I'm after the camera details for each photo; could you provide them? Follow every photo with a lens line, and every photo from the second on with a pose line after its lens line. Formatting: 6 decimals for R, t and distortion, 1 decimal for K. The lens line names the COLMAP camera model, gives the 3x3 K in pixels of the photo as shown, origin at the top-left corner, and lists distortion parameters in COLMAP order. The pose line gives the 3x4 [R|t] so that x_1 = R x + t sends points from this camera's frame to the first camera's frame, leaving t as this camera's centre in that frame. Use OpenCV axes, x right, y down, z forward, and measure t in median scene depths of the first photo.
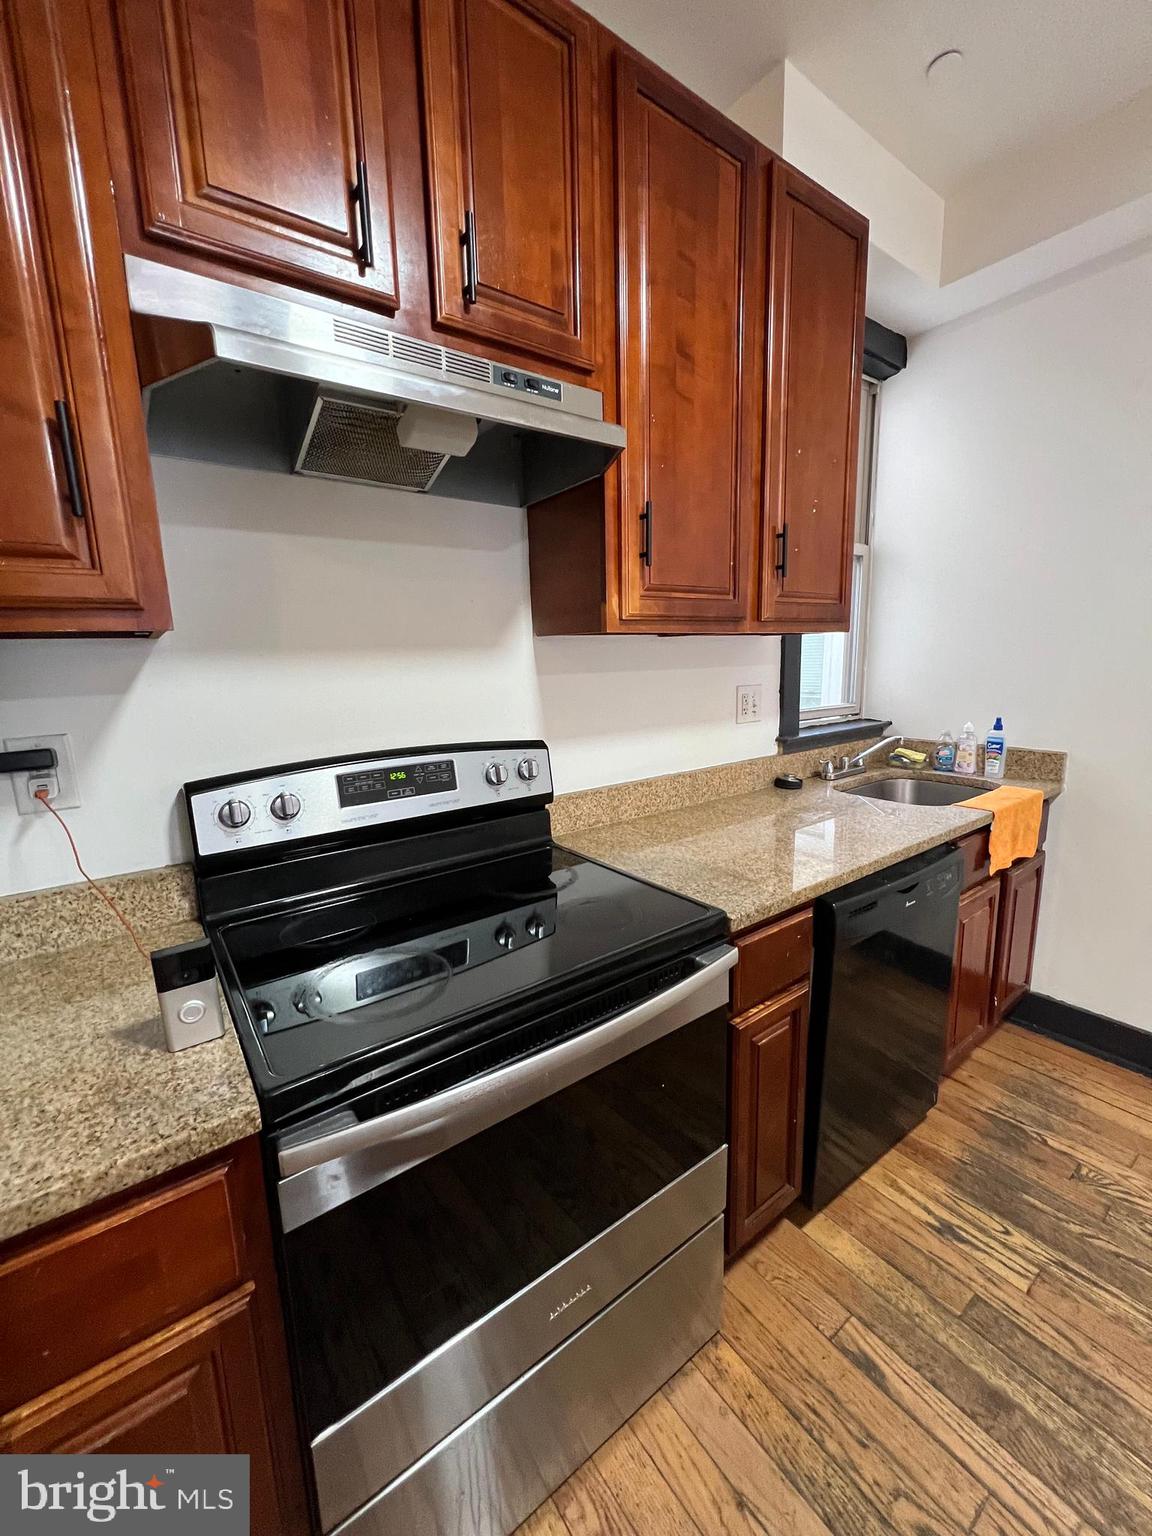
lens RADIAL K [[619.3, 0, 576.1], [0, 619.3, 765.3], [0, 0, 1]] dist [-0.002526, 0.001418]
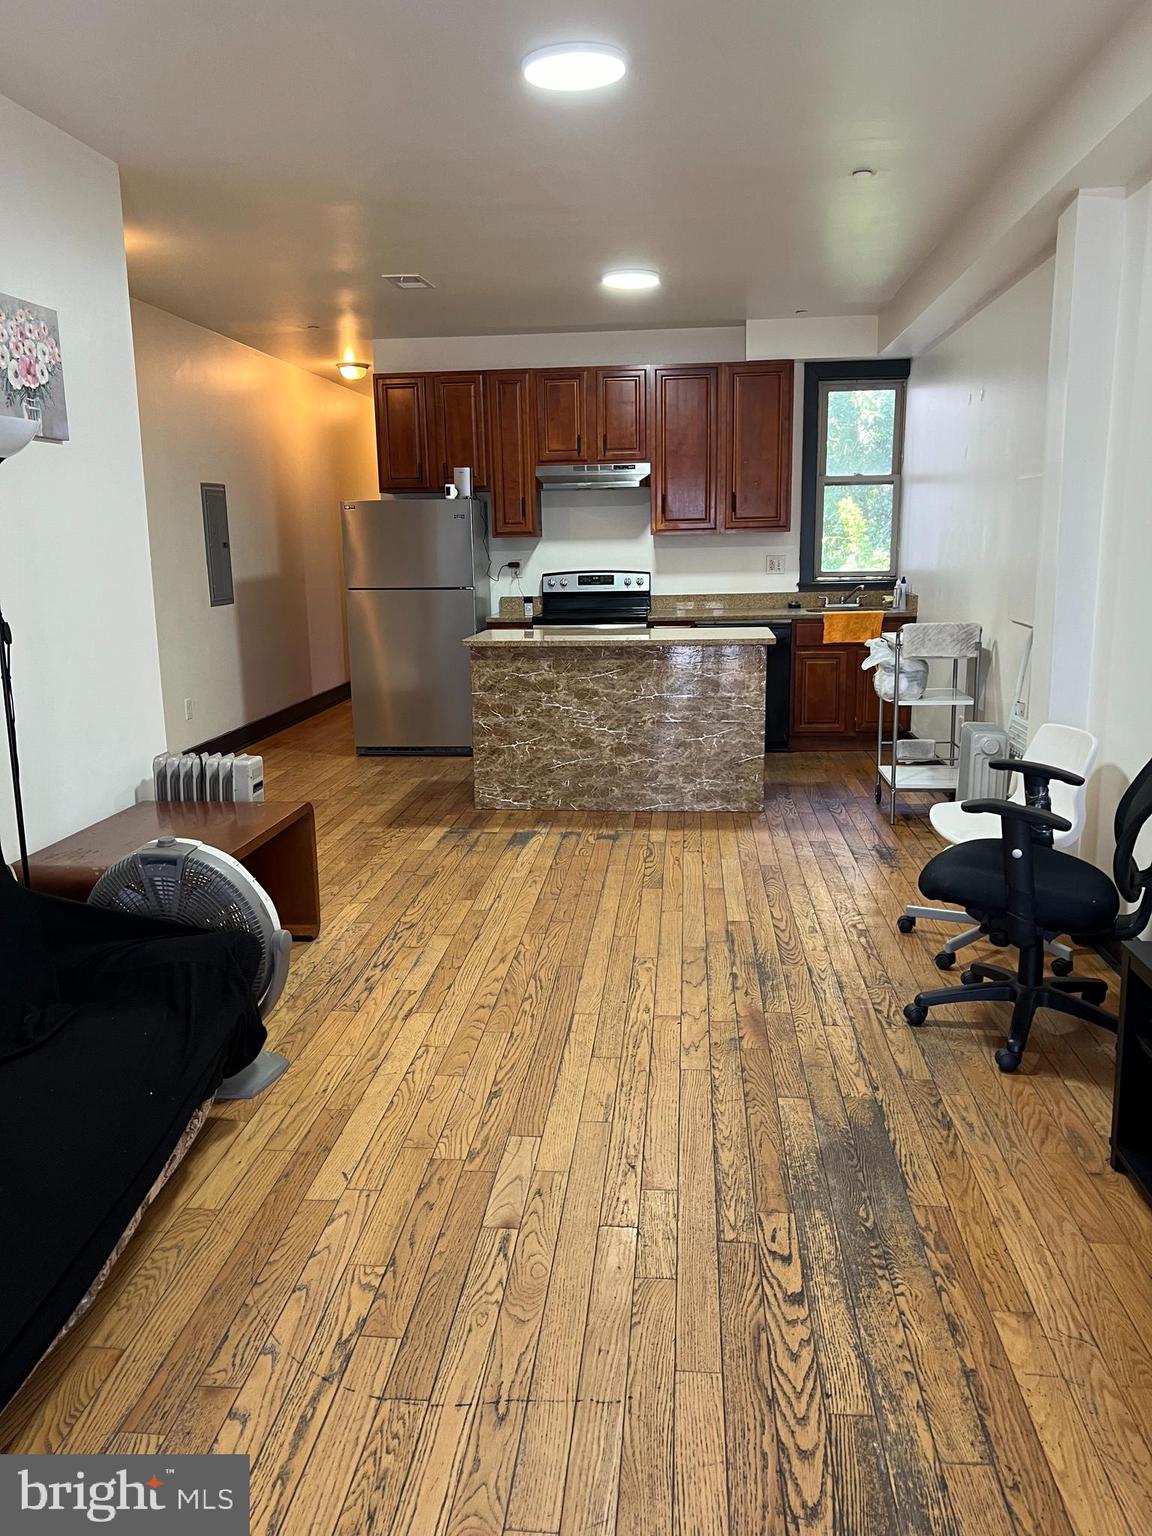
lens RADIAL K [[1170.3, 0, 568.2], [0, 1170.3, 770.8], [0, 0, 1]] dist [0.048653, -0.063376]
pose [[0.741283, 0.148125, -0.654643, 3.281597], [-0.118047, 0.988913, 0.090090, 0.417855], [0.660730, 0.010496, 0.750550, -3.224155]]
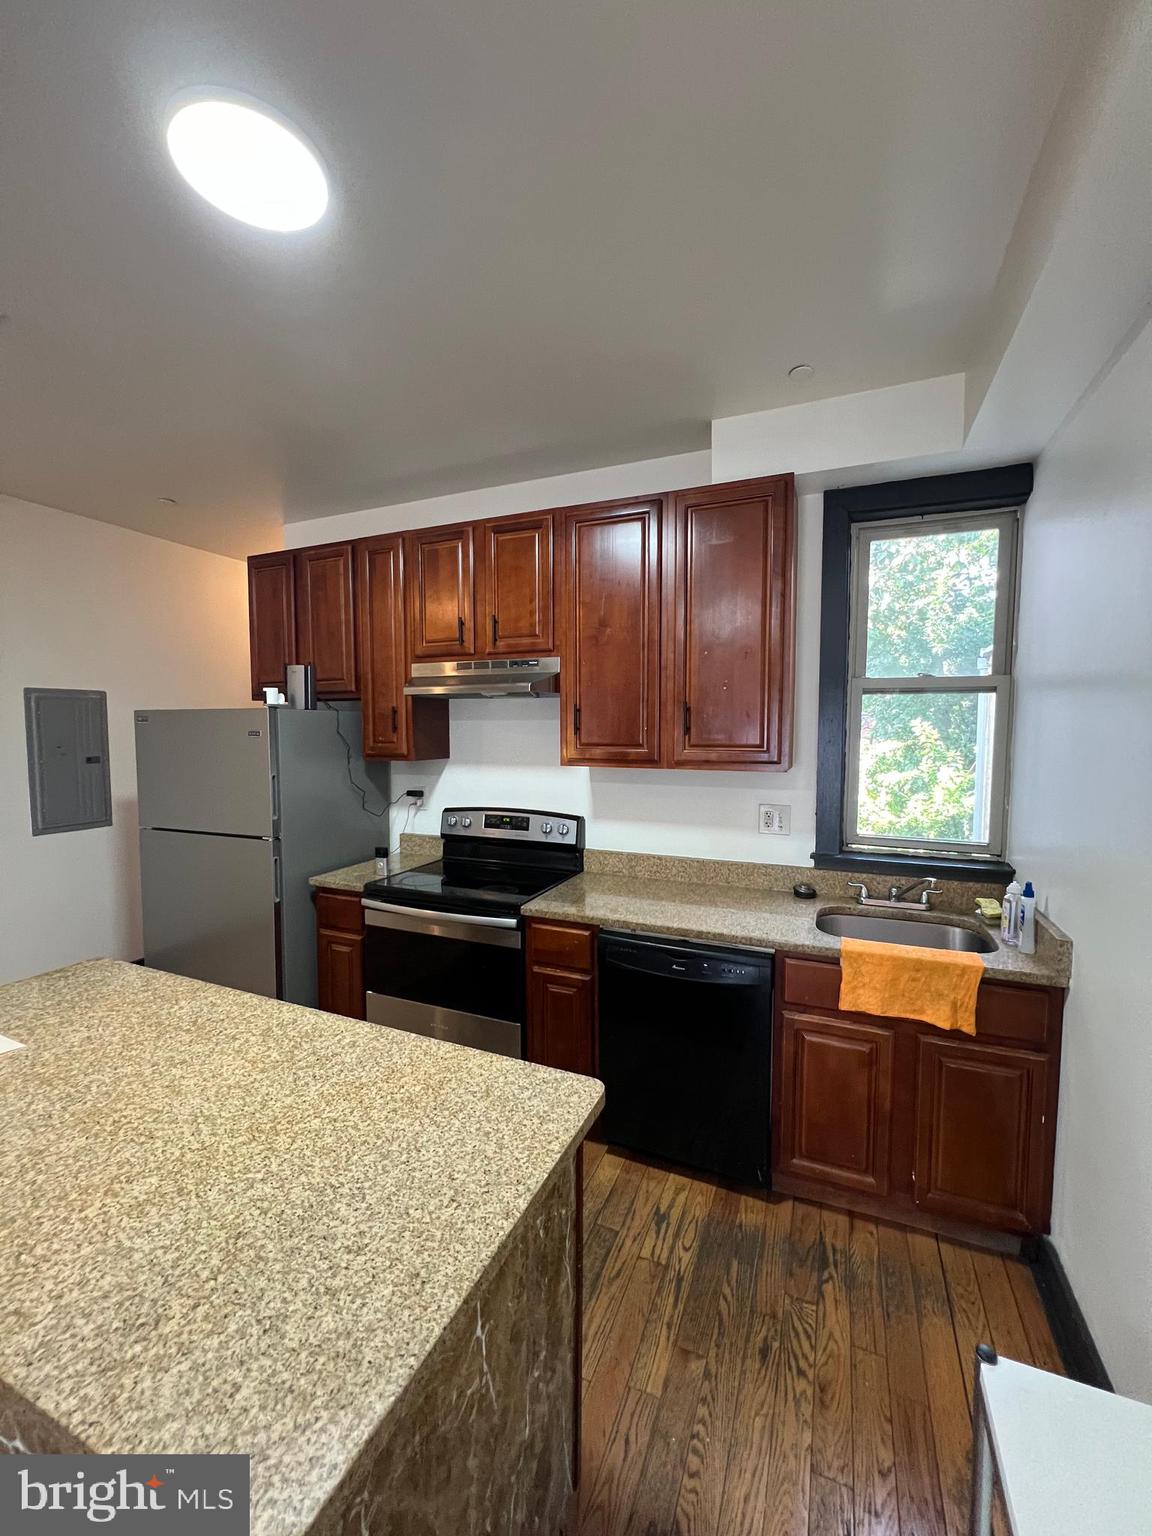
lens RADIAL K [[619.3, 0, 576.9], [0, 619.3, 763.0], [0, 0, 1]] dist [-0.002526, 0.001418]
pose [[0.507153, 0.079084, -0.858220, 1.541143], [-0.163958, 0.986449, -0.005989, -0.188043], [0.846116, 0.143750, 0.513248, 0.003156]]
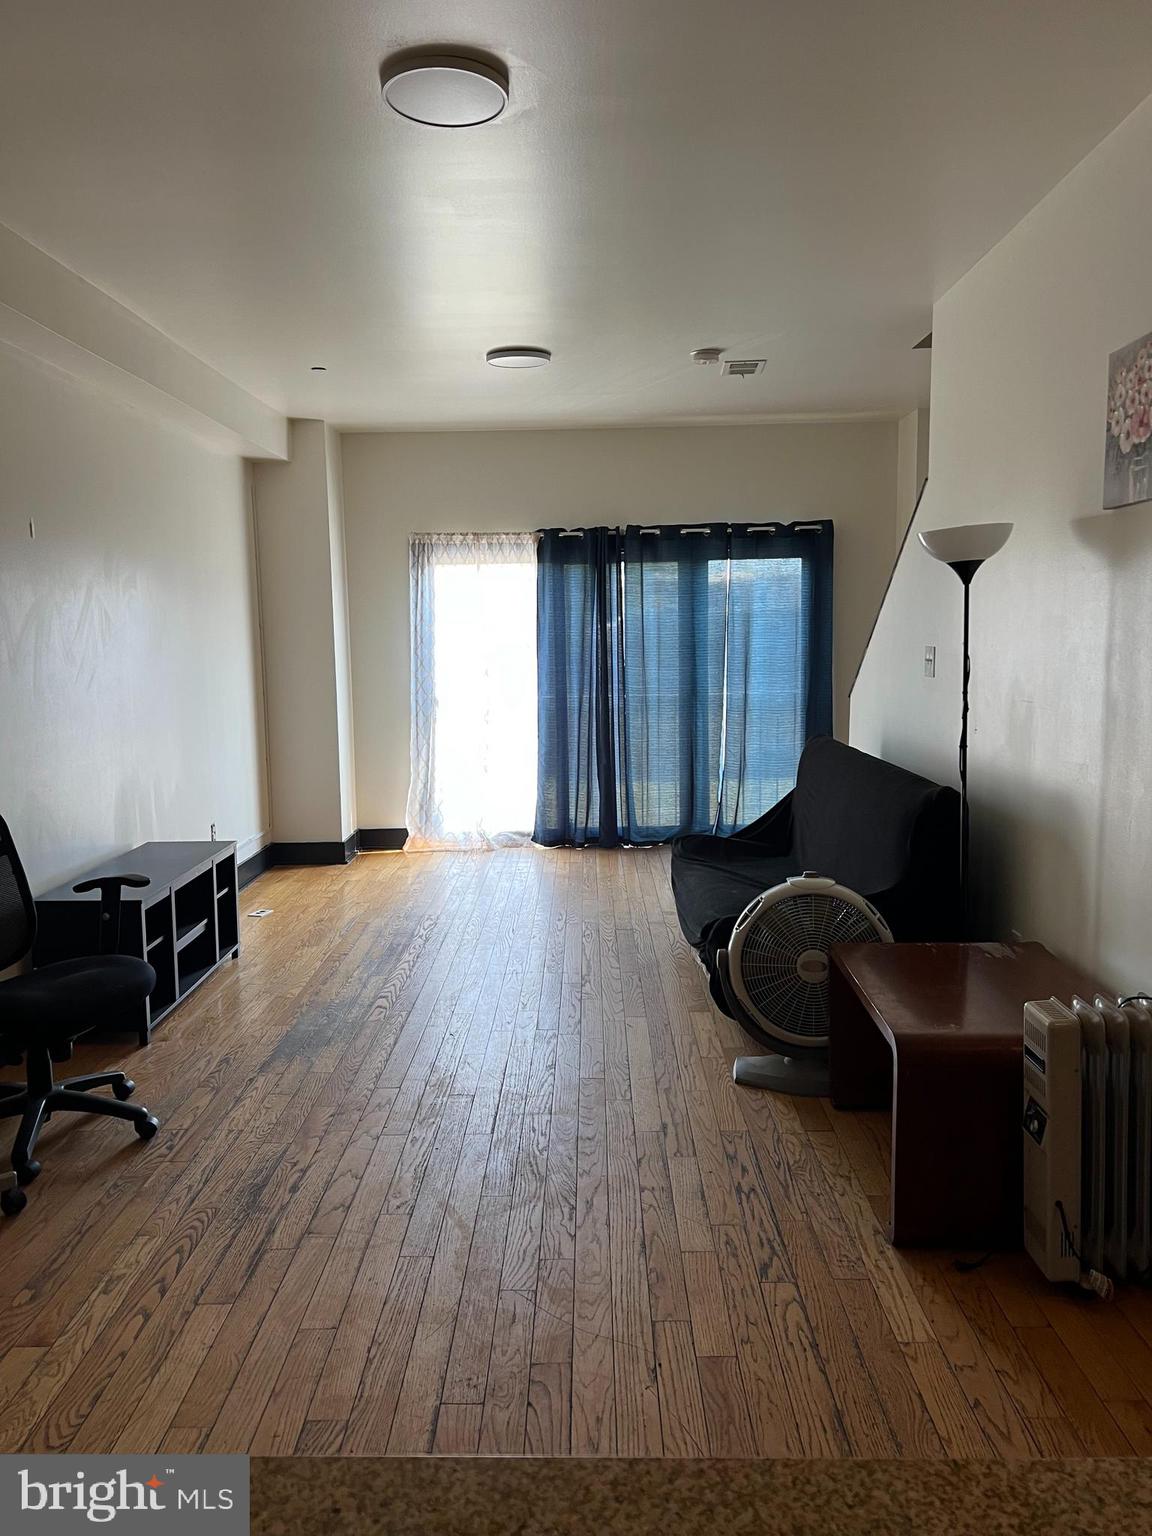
lens RADIAL K [[1170.3, 0, 528.4], [0, 1170.3, 765.8], [0, 0, 1]] dist [0.048653, -0.063376]
pose [[-0.772820, -0.033407, 0.633745, 0.353377], [0.143803, 0.963421, 0.226145, -0.073555], [-0.618118, 0.265904, -0.739747, -0.000208]]
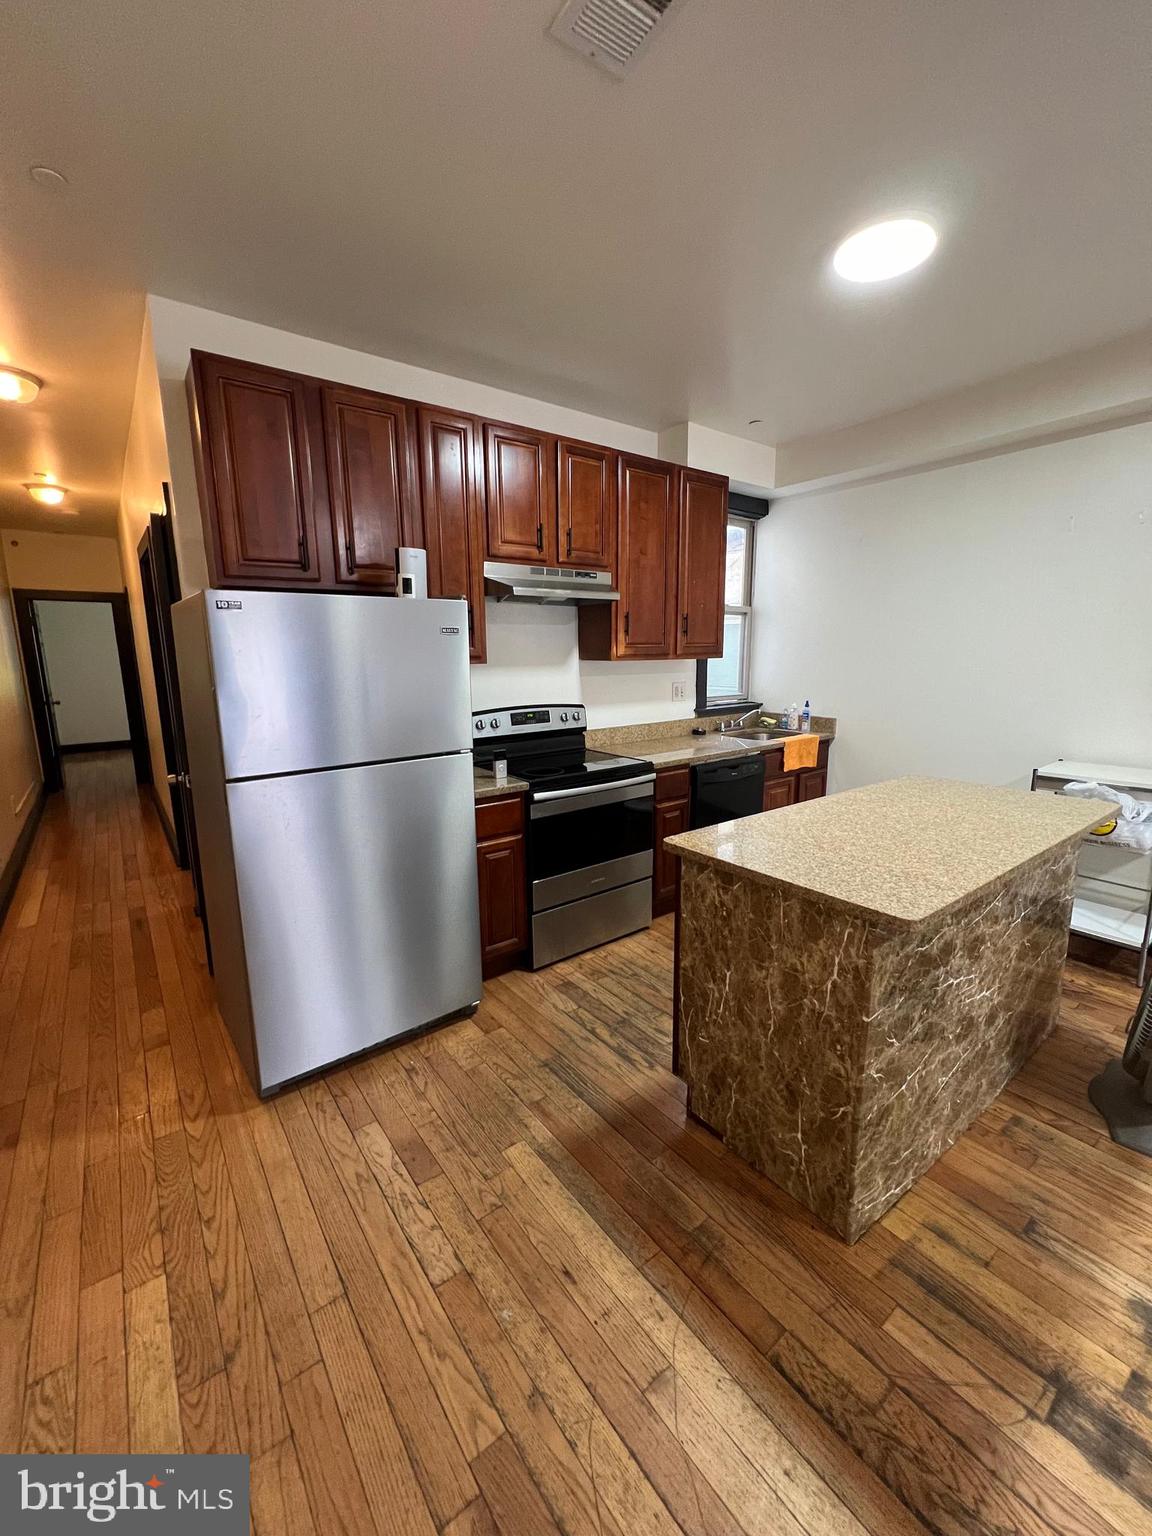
lens RADIAL K [[619.3, 0, 576.6], [0, 619.3, 765.3], [0, 0, 1]] dist [-0.002526, 0.001418]
pose [[0.999723, 0.013963, 0.018961, -0.117498], [-0.014179, 0.999836, 0.011309, 0.164091], [-0.018800, -0.011575, 0.999756, -1.349640]]
